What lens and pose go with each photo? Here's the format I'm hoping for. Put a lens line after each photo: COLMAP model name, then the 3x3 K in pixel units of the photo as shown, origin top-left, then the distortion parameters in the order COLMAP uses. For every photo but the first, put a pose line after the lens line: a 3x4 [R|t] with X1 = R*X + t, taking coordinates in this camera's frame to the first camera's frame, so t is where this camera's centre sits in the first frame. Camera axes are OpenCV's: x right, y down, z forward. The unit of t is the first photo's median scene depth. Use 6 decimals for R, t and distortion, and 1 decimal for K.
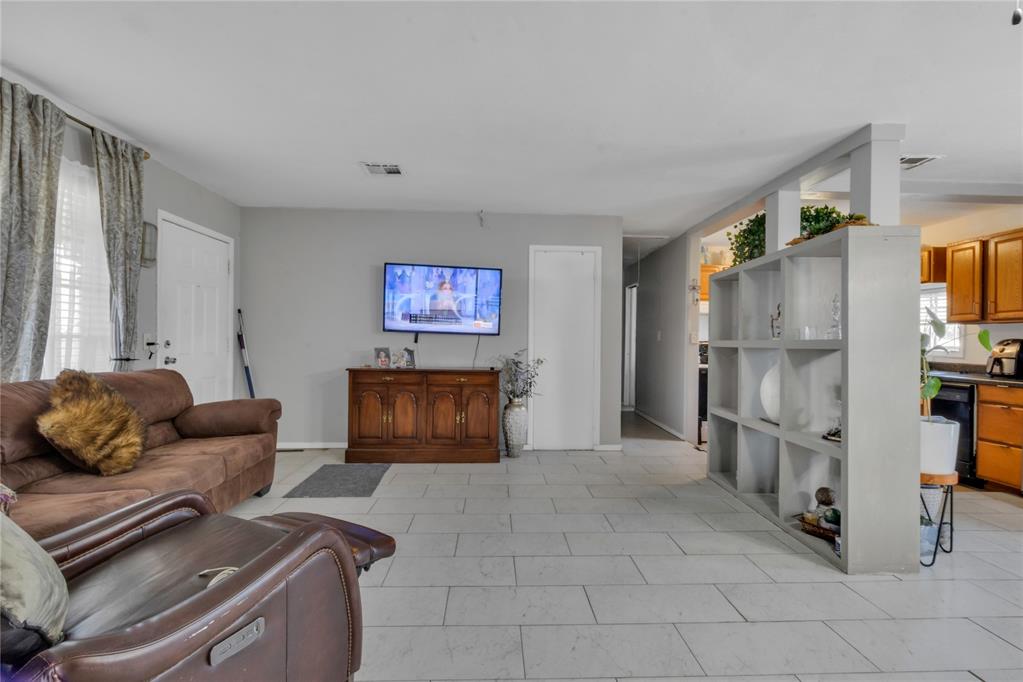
lens RADIAL K [[480.1, 0, 535.9], [0, 480.1, 344.3], [0, 0, 1]] dist [0.013588, 0.000429]
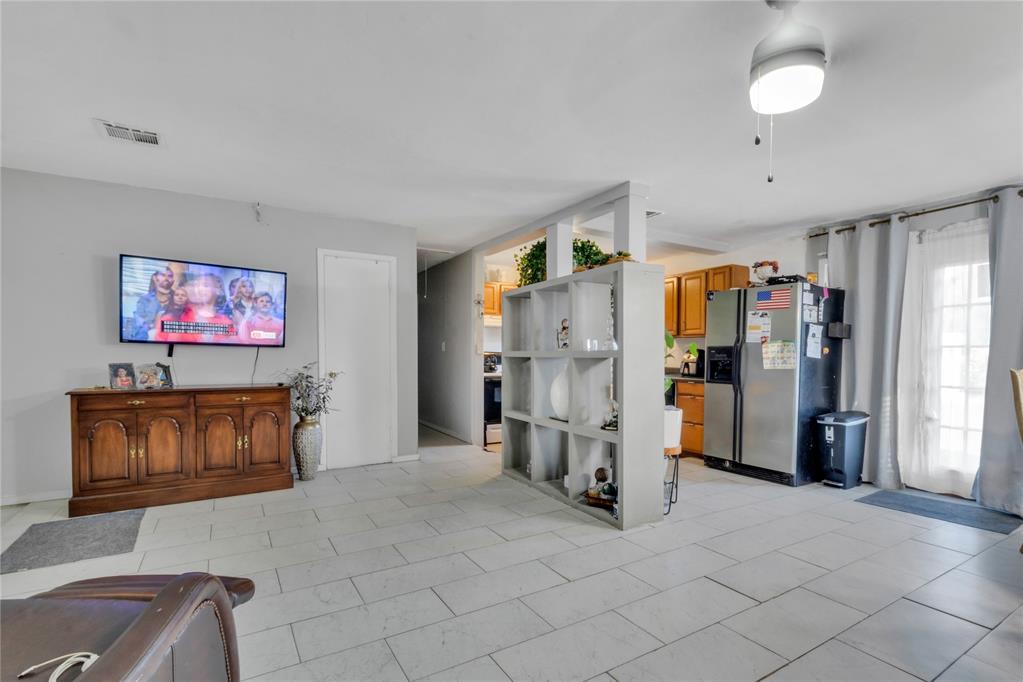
lens RADIAL K [[480.1, 0, 526.3], [0, 480.1, 370.7], [0, 0, 1]] dist [0.013588, 0.000429]
pose [[0.881321, -0.026289, 0.471787, -0.116065], [0.010737, 0.999307, 0.035627, -0.002106], [-0.472397, -0.026333, 0.880993, -0.002799]]
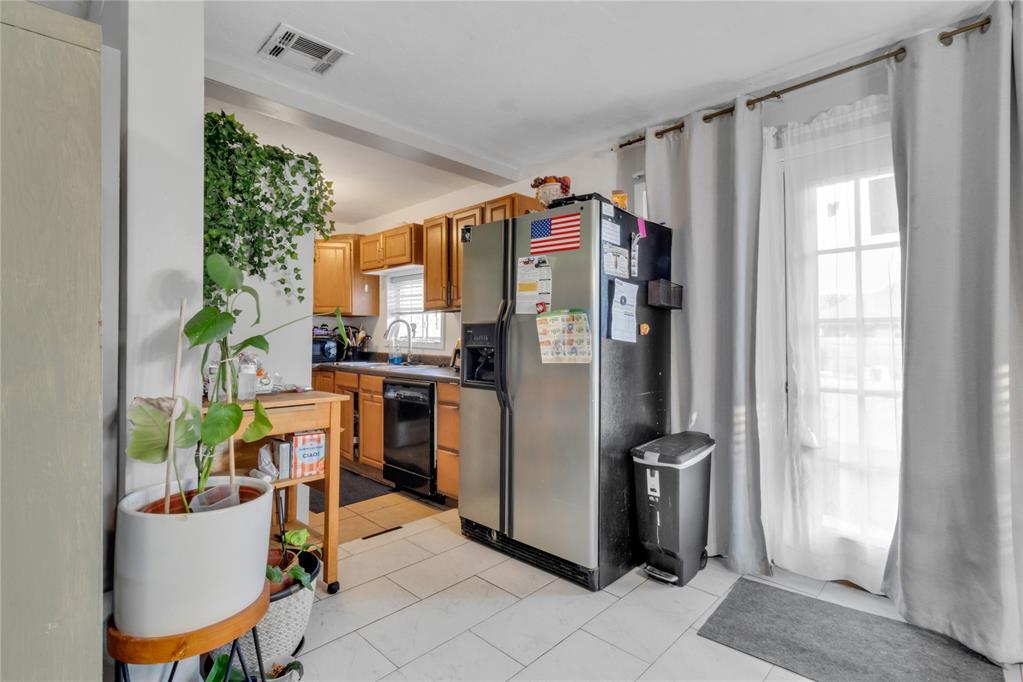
lens RADIAL K [[480.1, 0, 519.3], [0, 480.1, 329.7], [0, 0, 1]] dist [0.013588, 0.000429]
pose [[0.735015, -0.003059, 0.678044, 0.453410], [0.015717, 0.999798, -0.012528, 0.005112], [-0.677869, 0.019865, 0.734915, 0.292172]]
